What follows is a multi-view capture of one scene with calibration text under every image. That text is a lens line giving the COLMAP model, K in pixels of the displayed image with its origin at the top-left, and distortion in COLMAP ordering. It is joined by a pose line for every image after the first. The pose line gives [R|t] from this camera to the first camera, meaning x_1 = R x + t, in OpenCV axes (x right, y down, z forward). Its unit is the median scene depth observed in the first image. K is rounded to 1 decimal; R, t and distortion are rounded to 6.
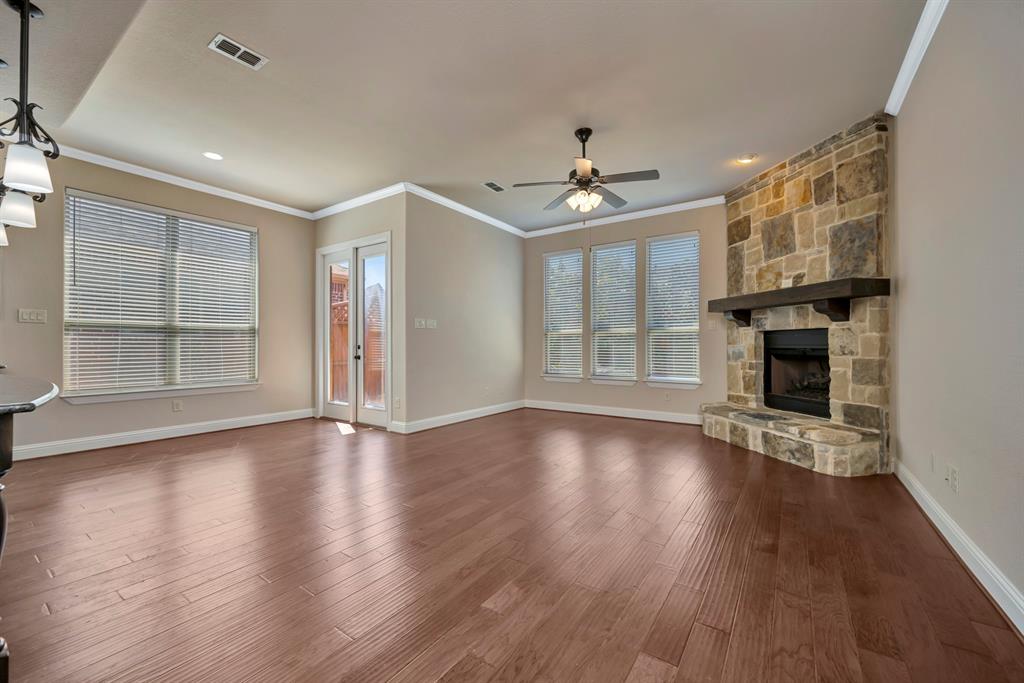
lens RADIAL K [[406.5, 0, 516.5], [0, 406.5, 344.1], [0, 0, 1]] dist [-0.001374, -0.000333]
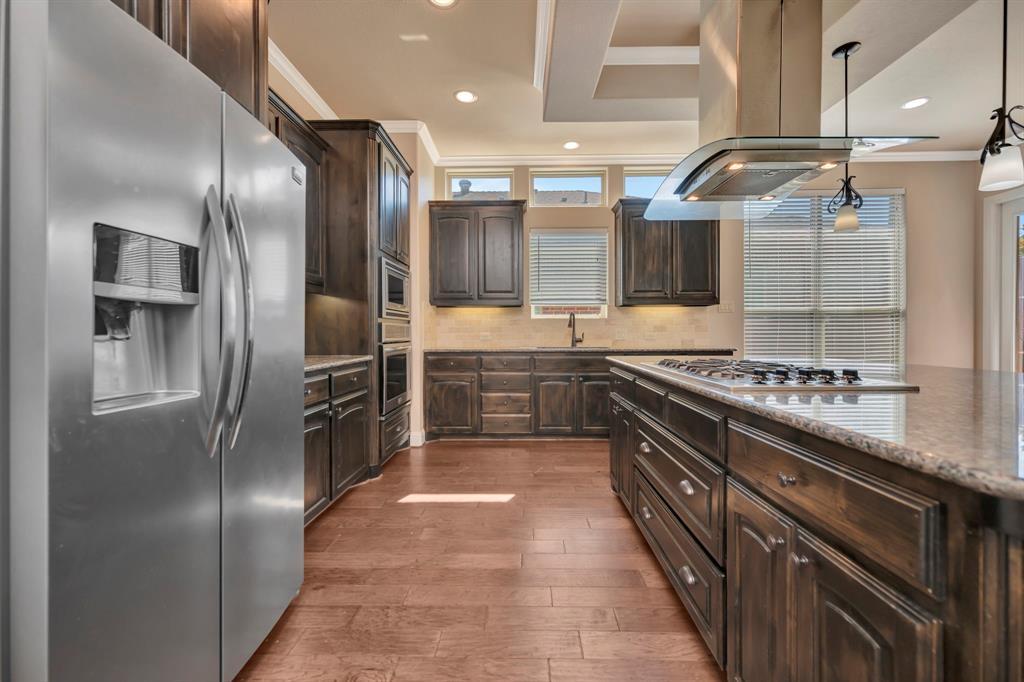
lens RADIAL K [[400.0, 0, 519.1], [0, 400.0, 341.7], [0, 0, 1]] dist [-0.001364, -0.000125]
pose [[0.550927, 0.015902, -0.834402, -0.499887], [0.006611, 0.999704, 0.023418, 0.000474], [0.834527, -0.018418, 0.550659, -0.133095]]
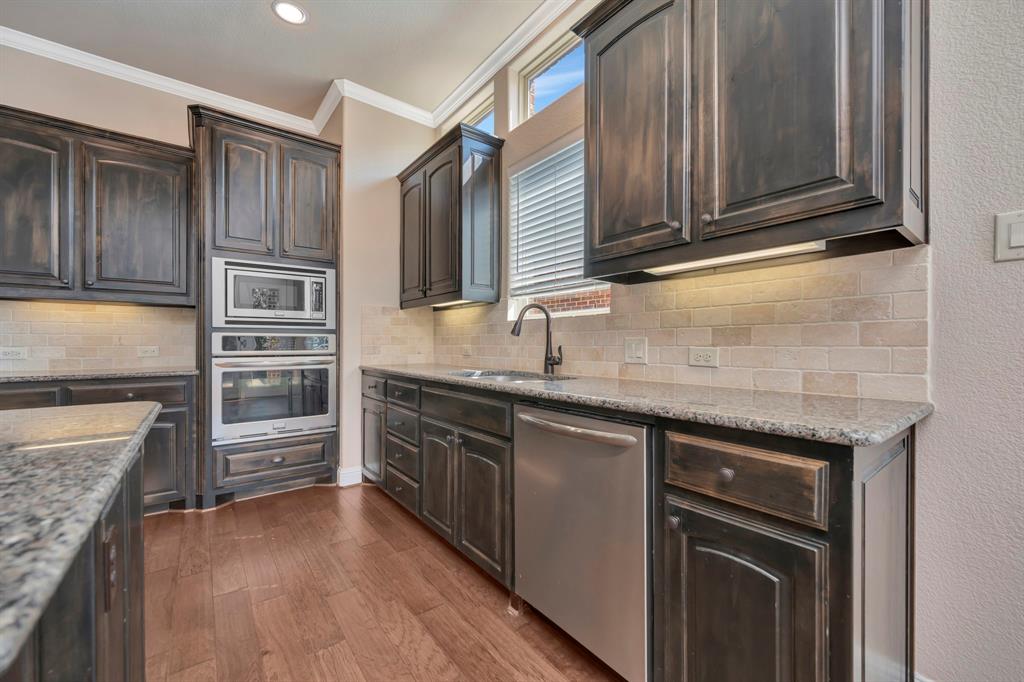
lens RADIAL K [[404.0, 0, 513.6], [0, 404.0, 344.4], [0, 0, 1]] dist [-0.002446, -0.000203]
pose [[-0.303084, 0.002307, -0.952961, -0.769605], [0.003574, 0.999993, 0.001284, -0.000388], [0.952957, -0.003017, -0.303090, 0.681447]]
